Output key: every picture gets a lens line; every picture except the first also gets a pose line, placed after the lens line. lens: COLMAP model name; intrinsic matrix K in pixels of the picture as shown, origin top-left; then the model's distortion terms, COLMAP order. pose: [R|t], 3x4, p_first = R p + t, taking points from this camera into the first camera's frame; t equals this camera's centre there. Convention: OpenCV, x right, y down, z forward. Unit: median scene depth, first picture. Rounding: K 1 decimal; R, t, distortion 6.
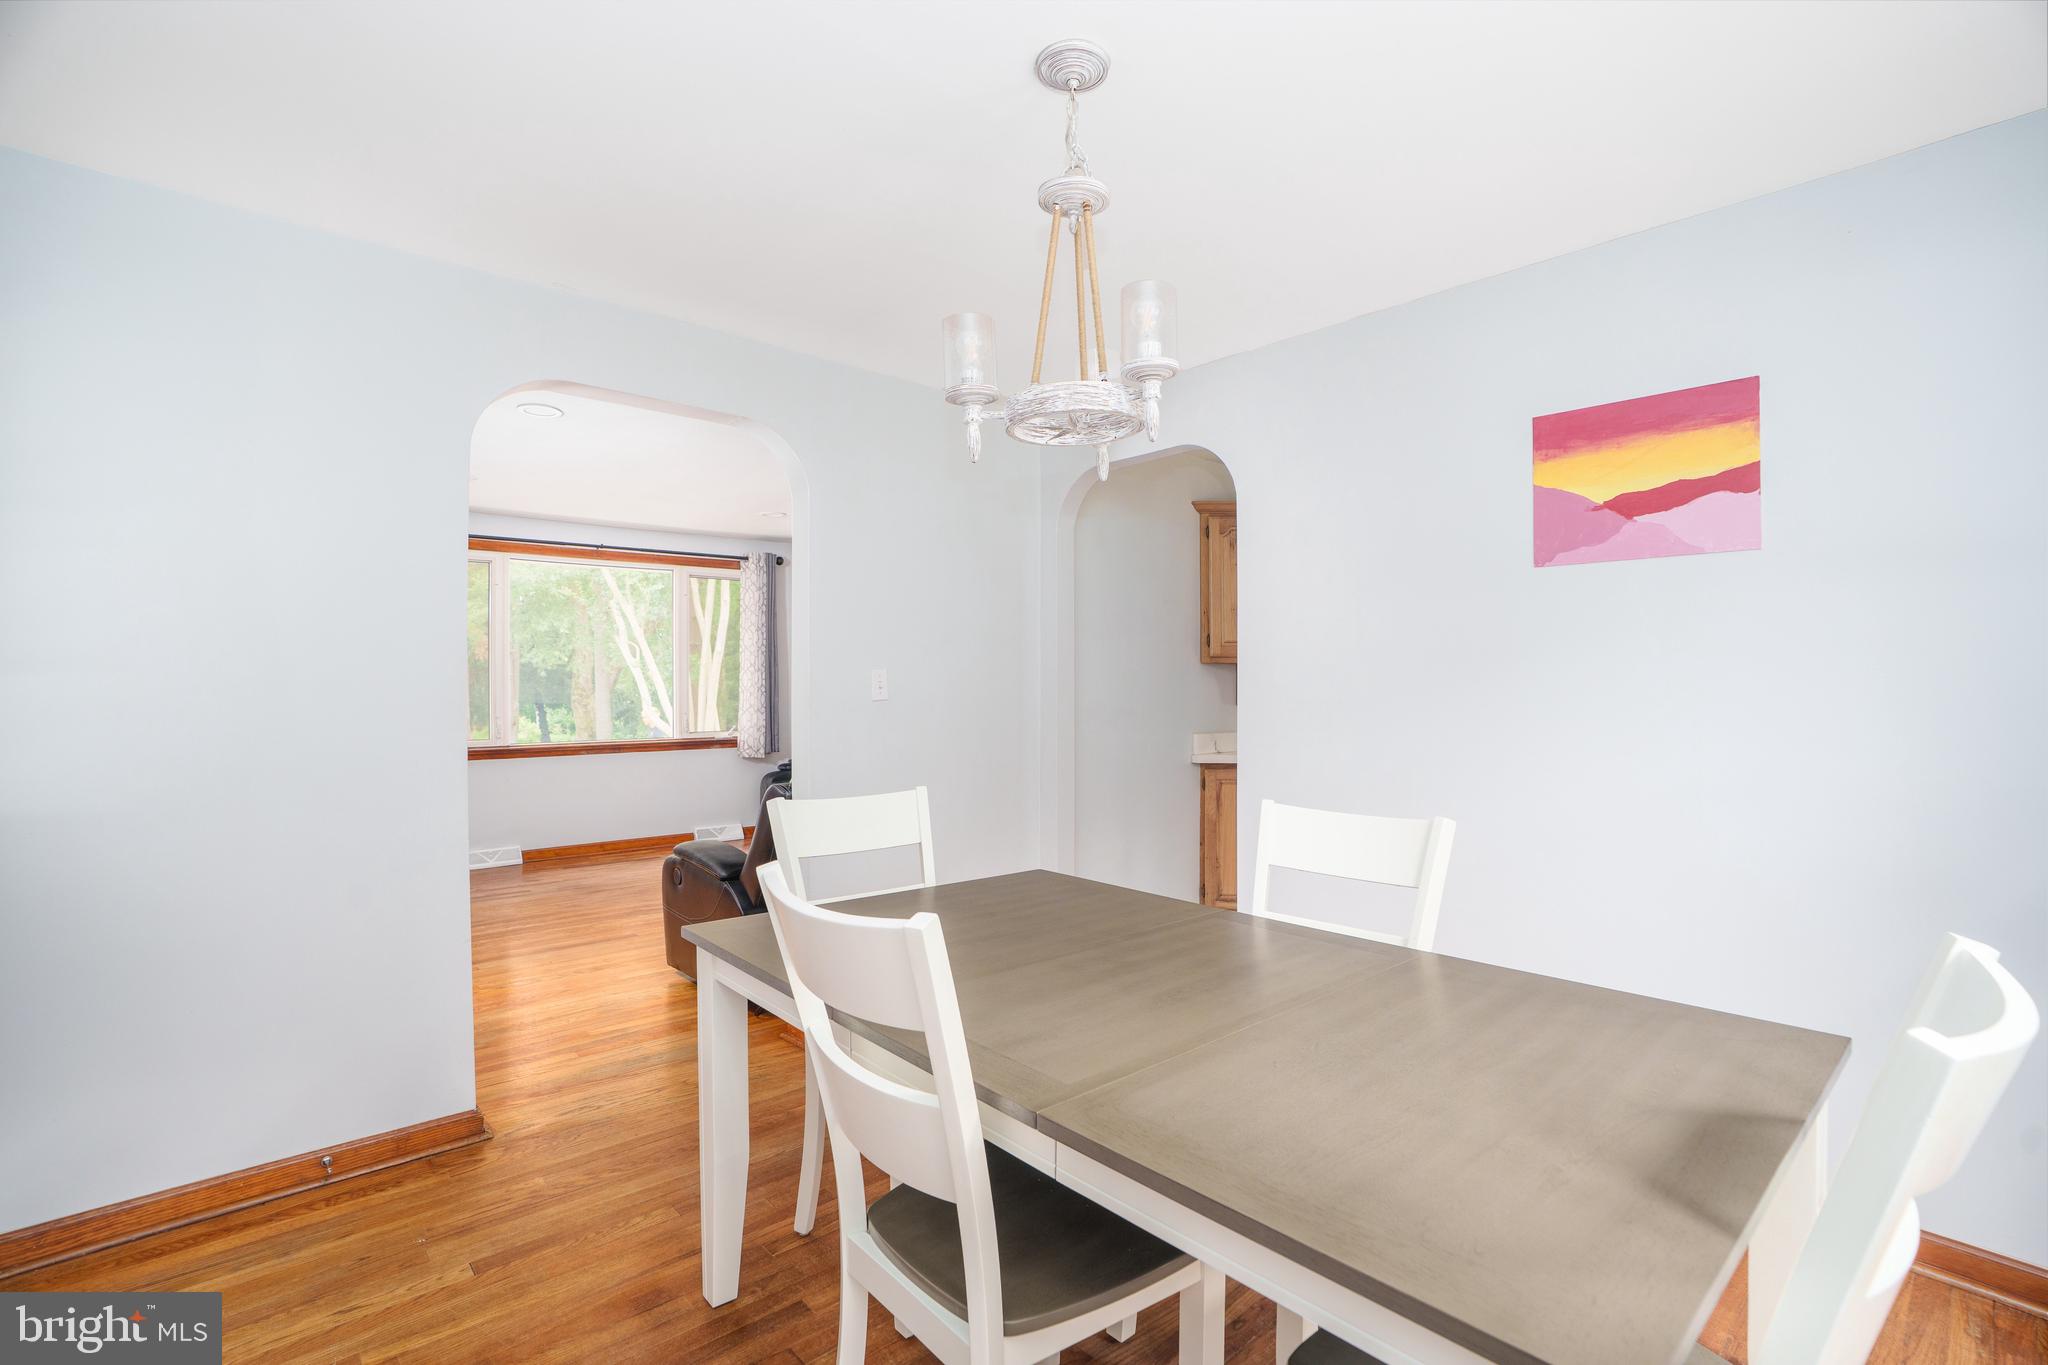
lens RADIAL K [[951.1, 0, 1024.0], [0, 951.1, 682.5], [0, 0, 1]] dist [-0.069302, 0.026717]
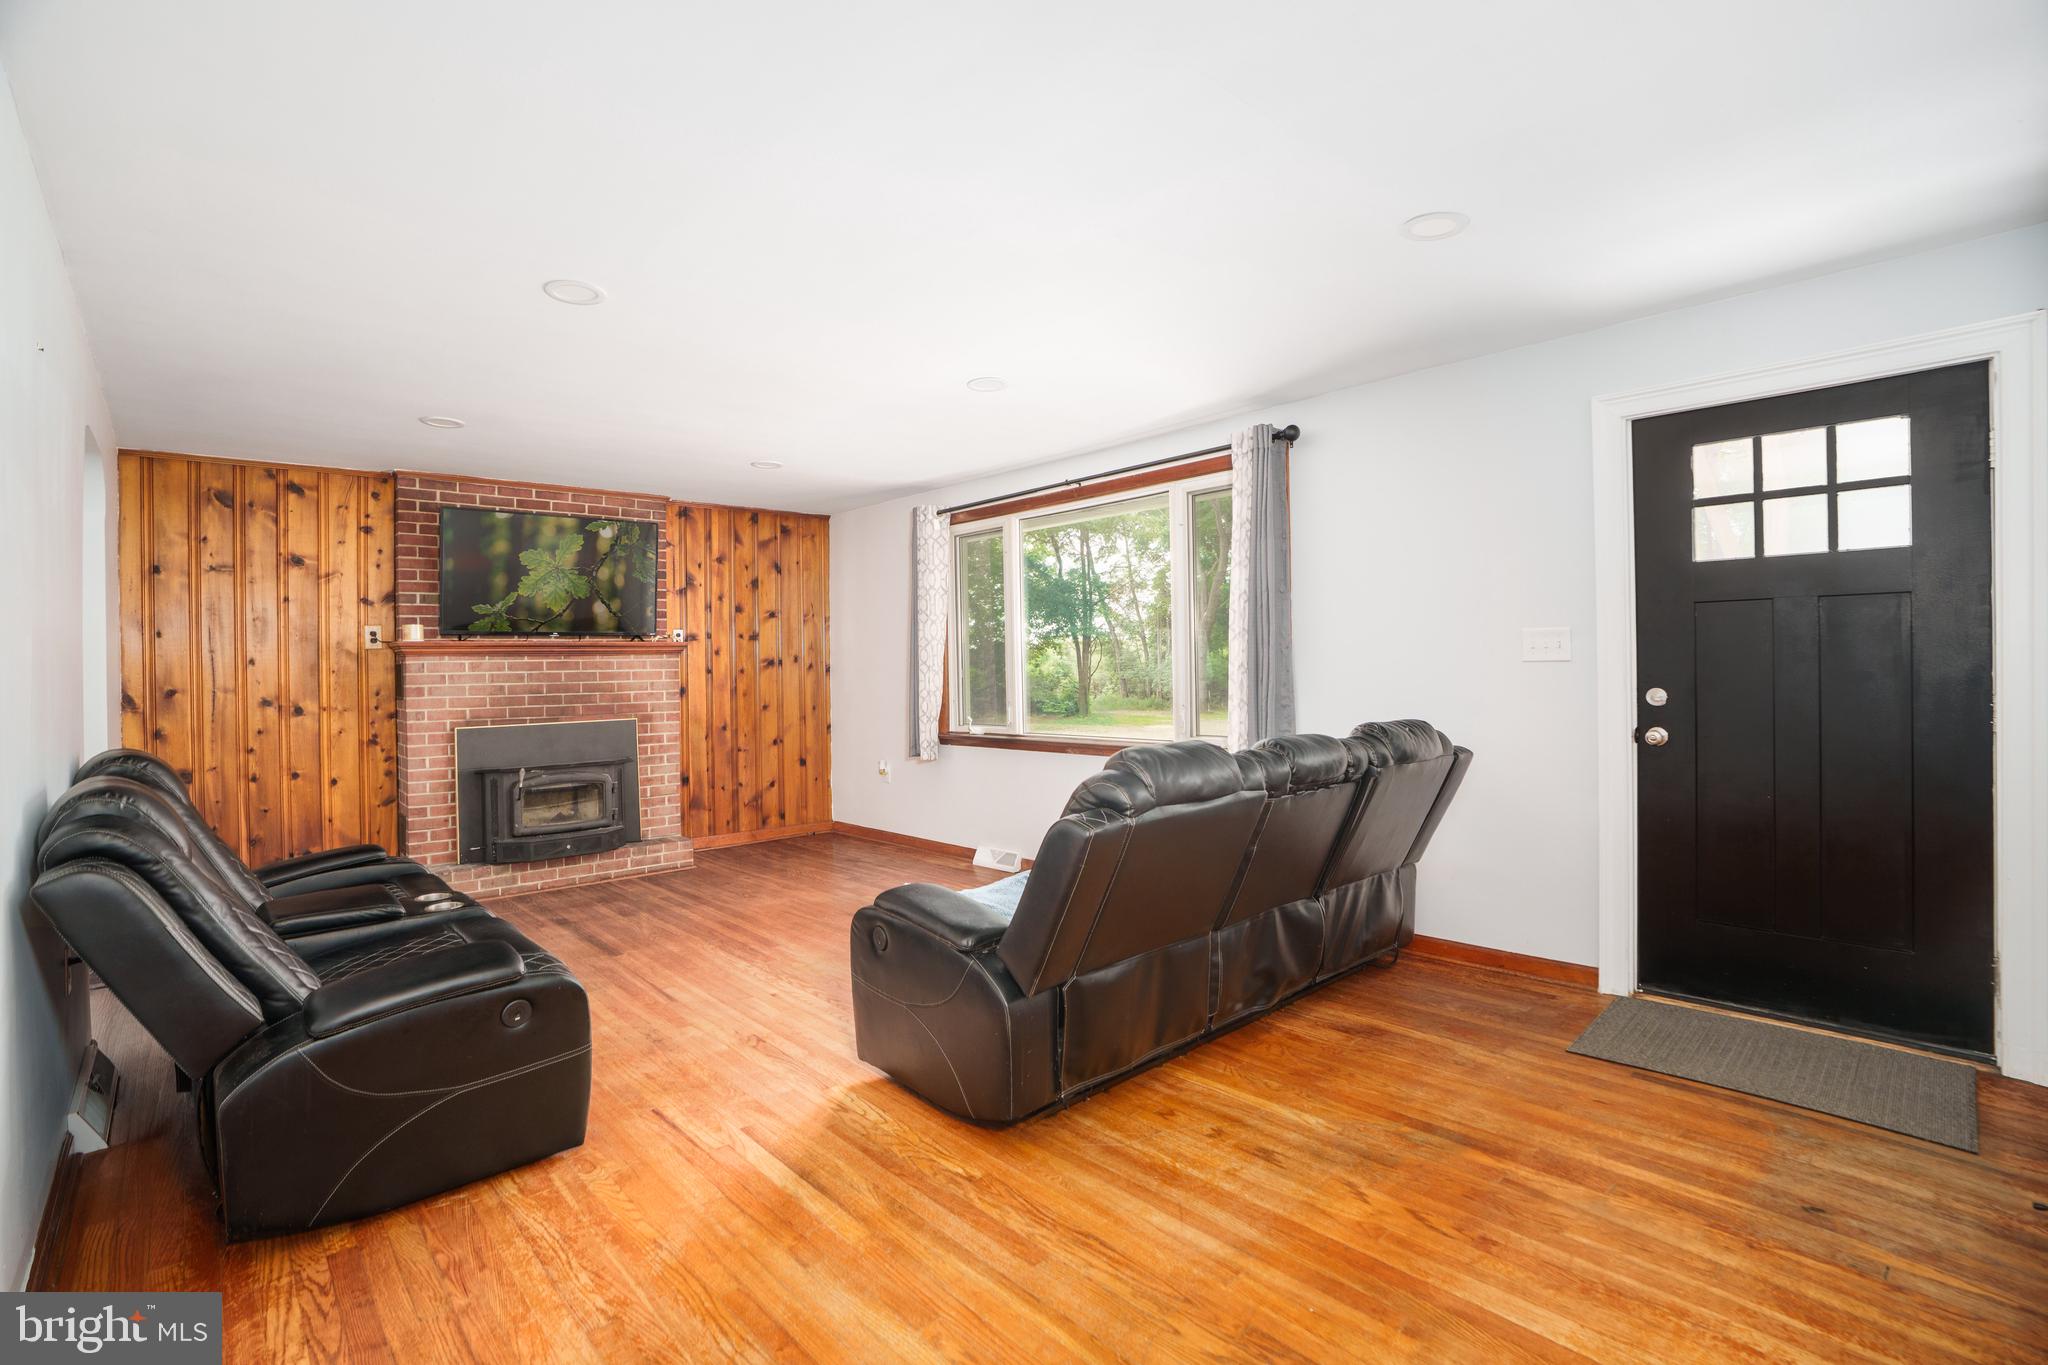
lens RADIAL K [[951.1, 0, 1024.0], [0, 951.1, 682.5], [0, 0, 1]] dist [-0.069302, 0.026717]
pose [[0.011297, 0.012184, -0.999862, 0.286281], [0.014448, 0.999819, 0.012347, 0.005304], [0.999832, -0.014585, 0.011119, 0.861566]]
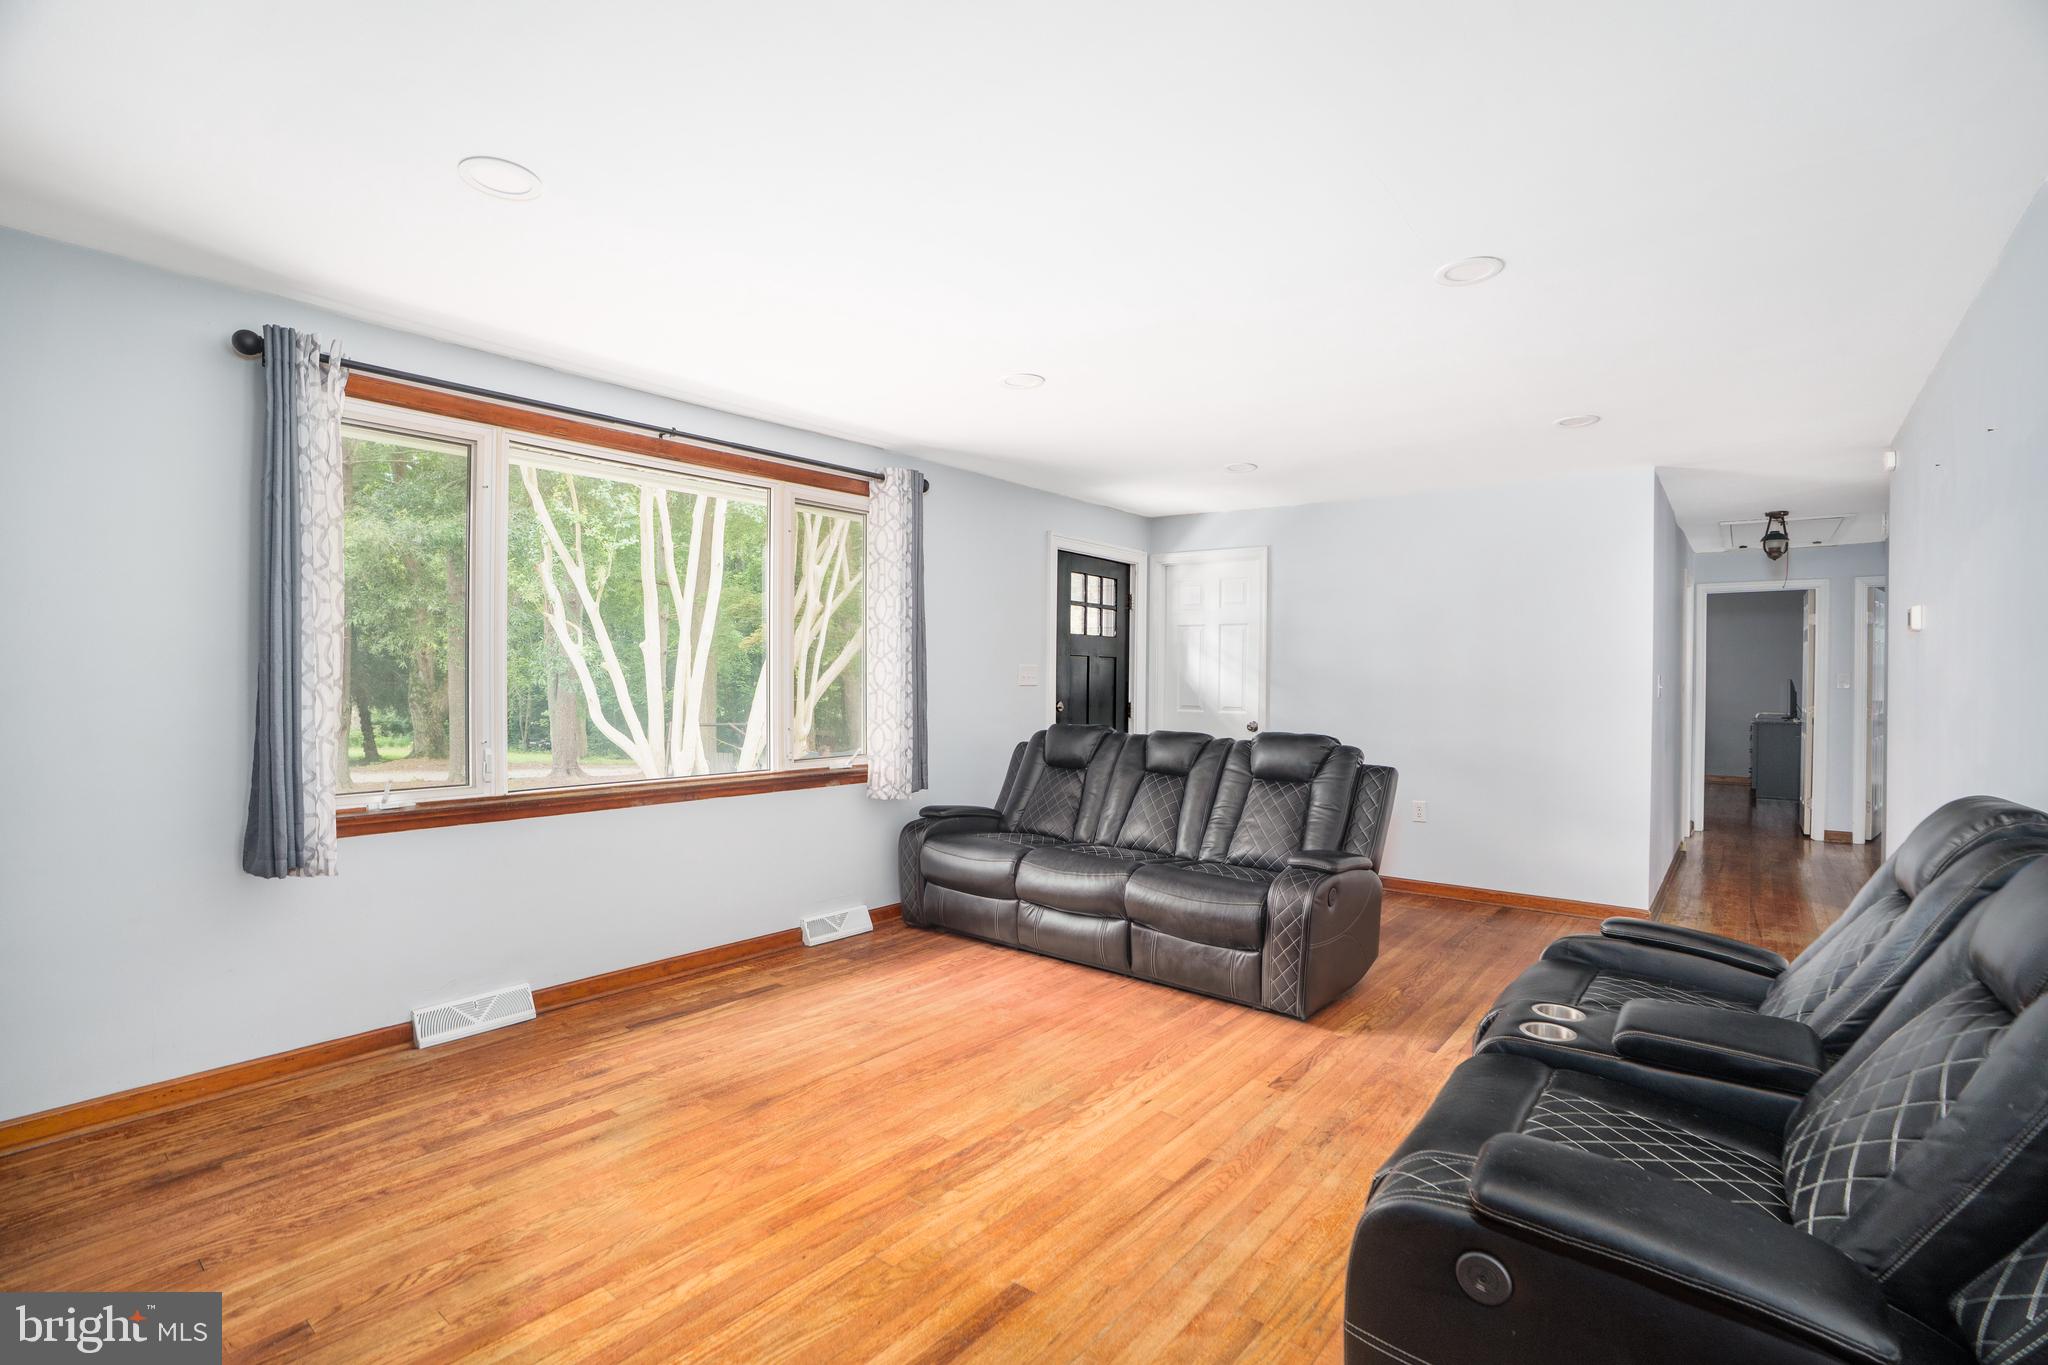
lens RADIAL K [[951.1, 0, 1024.0], [0, 951.1, 682.5], [0, 0, 1]] dist [-0.069302, 0.026717]
pose [[0.986018, 0.001860, 0.166628, -0.305809], [-0.002611, 0.999987, 0.004288, -0.000075], [-0.166618, -0.004663, 0.986011, 0.374751]]
